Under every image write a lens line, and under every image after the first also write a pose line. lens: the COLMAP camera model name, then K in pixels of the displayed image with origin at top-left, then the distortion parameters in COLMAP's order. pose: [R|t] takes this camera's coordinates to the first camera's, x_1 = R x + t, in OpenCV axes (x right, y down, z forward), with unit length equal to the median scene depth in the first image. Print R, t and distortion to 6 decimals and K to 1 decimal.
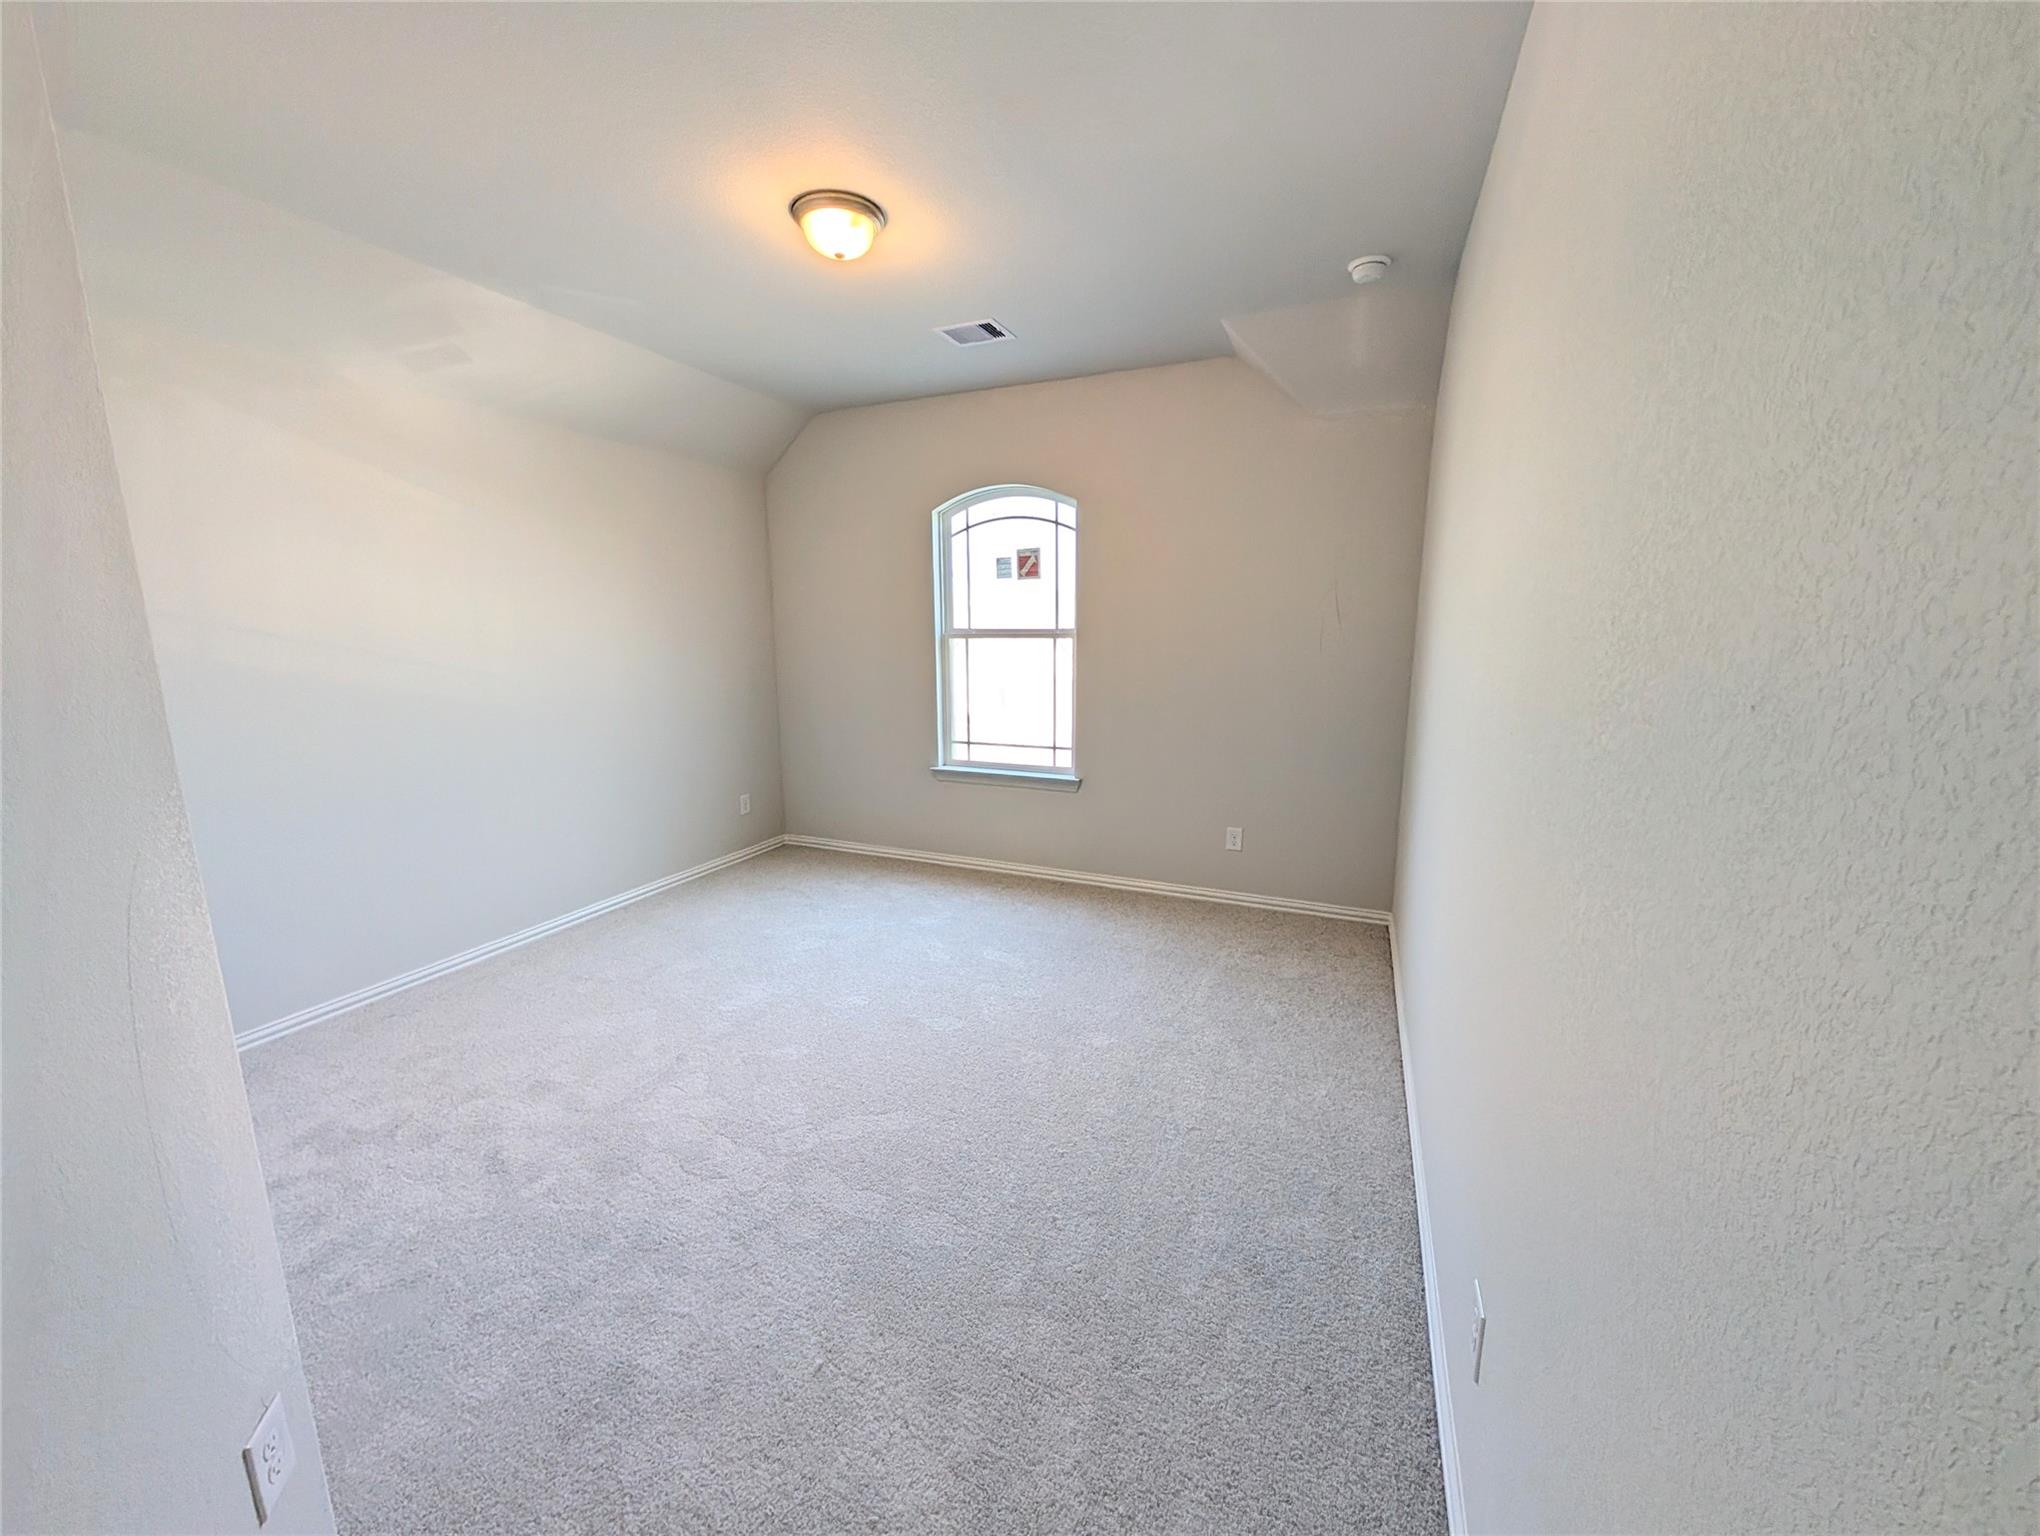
lens RADIAL K [[770.4, 0, 1016.4], [0, 770.4, 765.2], [0, 0, 1]] dist [-0.000586, 0.000500]
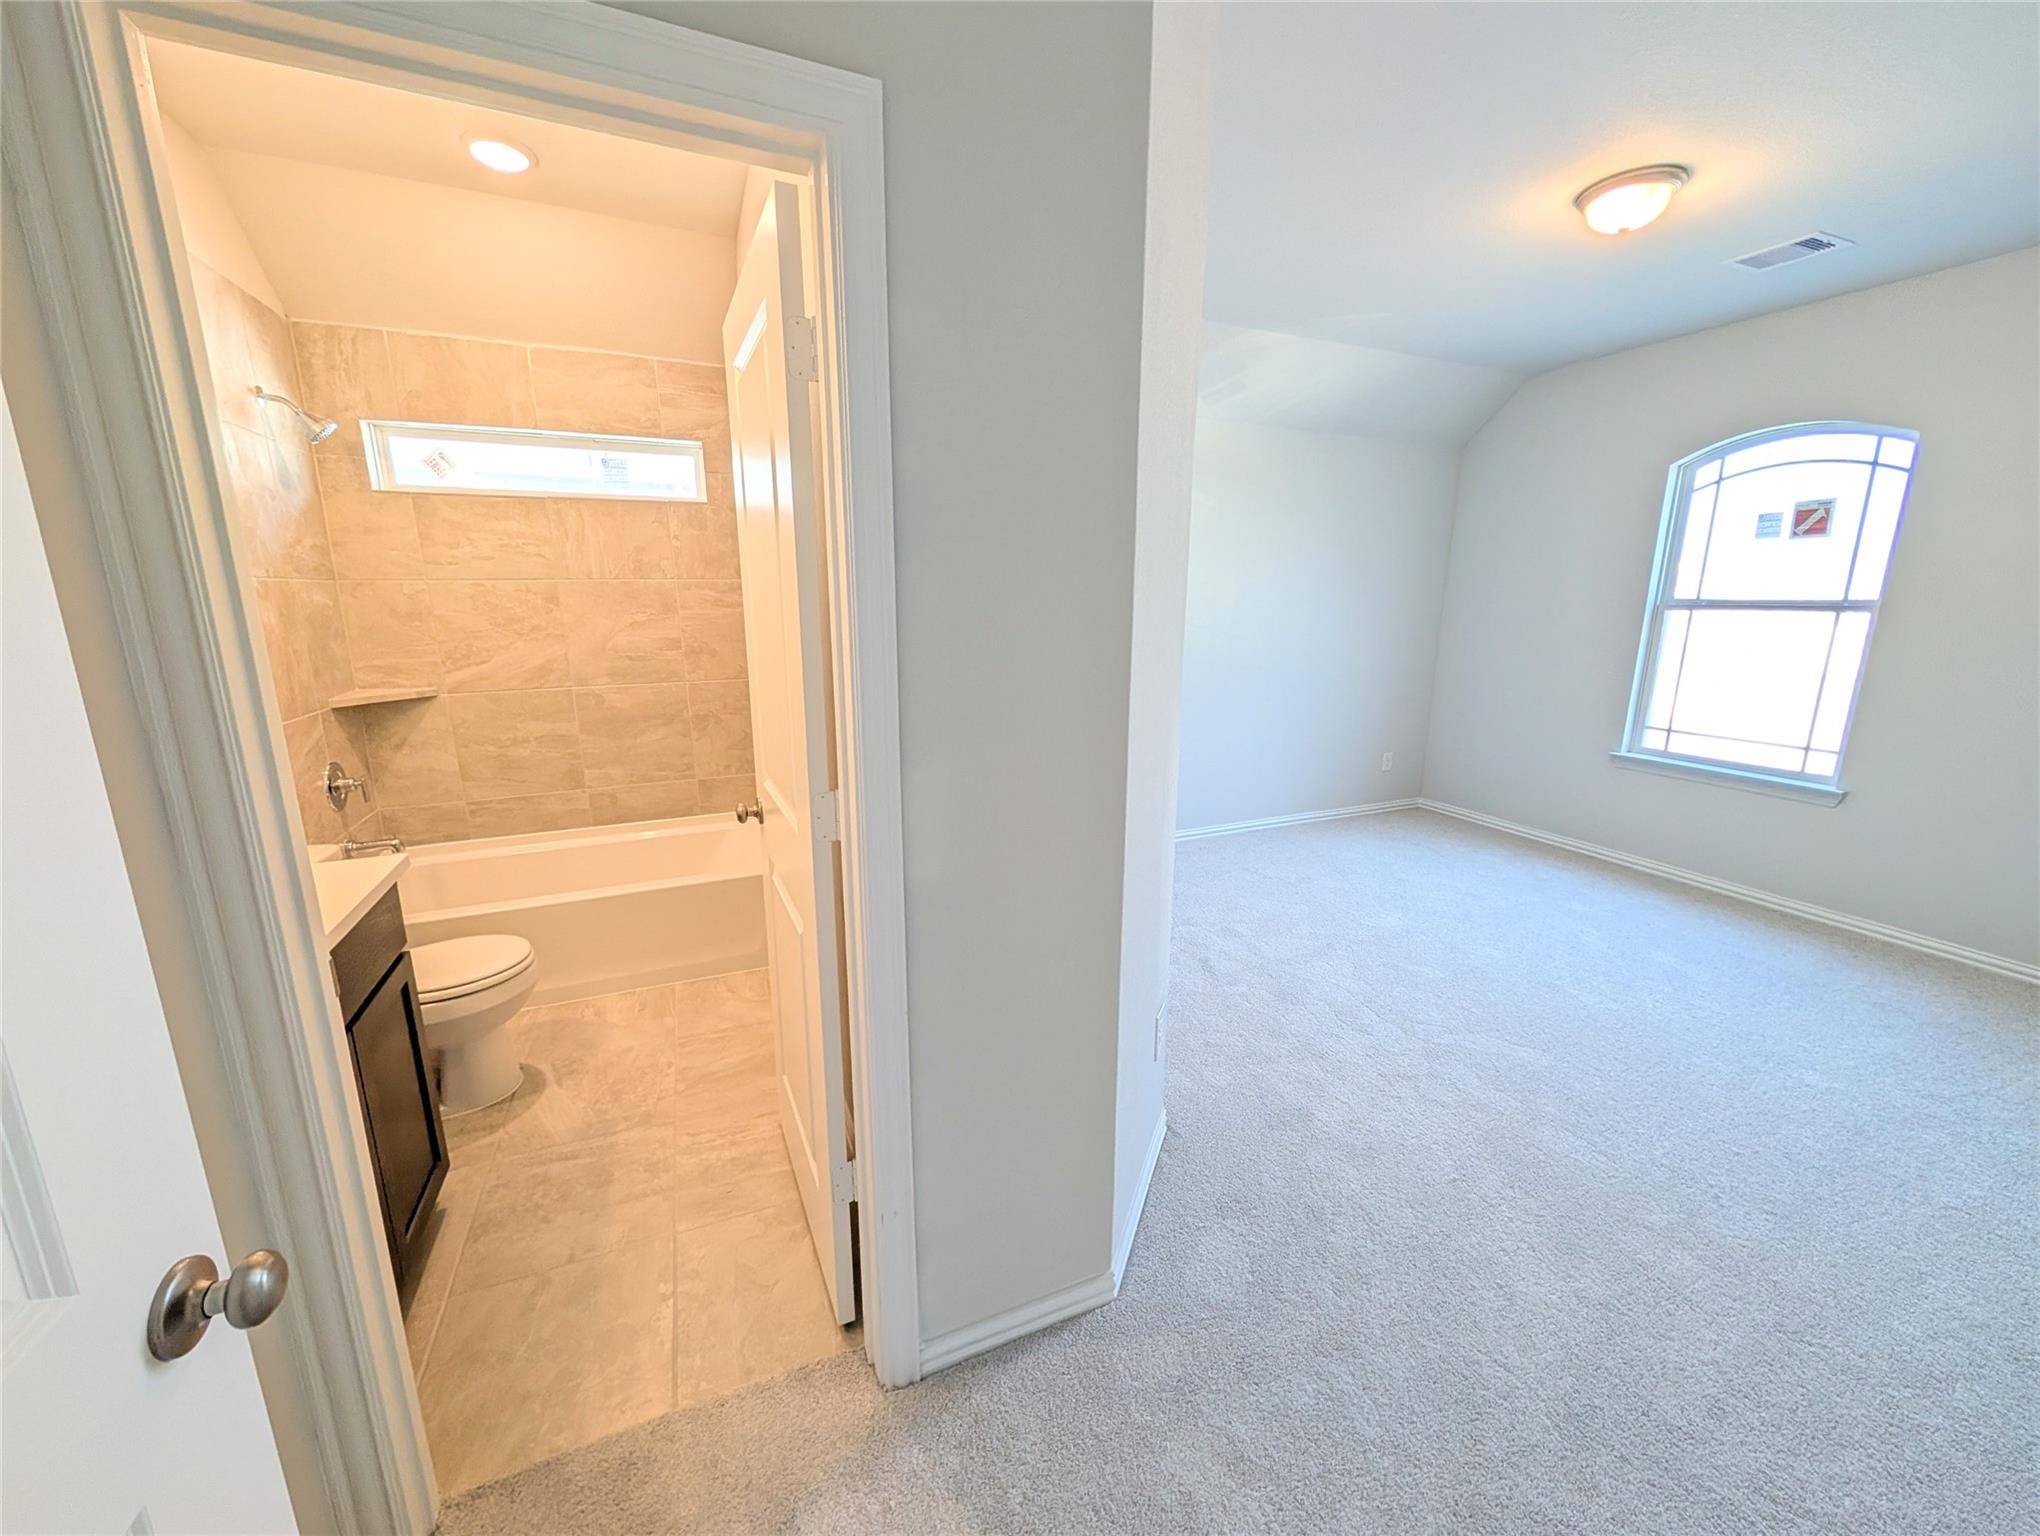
lens RADIAL K [[770.4, 0, 1016.4], [0, 770.4, 765.2], [0, 0, 1]] dist [-0.000586, 0.000500]
pose [[0.729276, 0.153402, -0.666801, -0.019032], [-0.127574, 0.987939, 0.087755, 0.040285], [0.672221, 0.021069, 0.740051, -0.208267]]
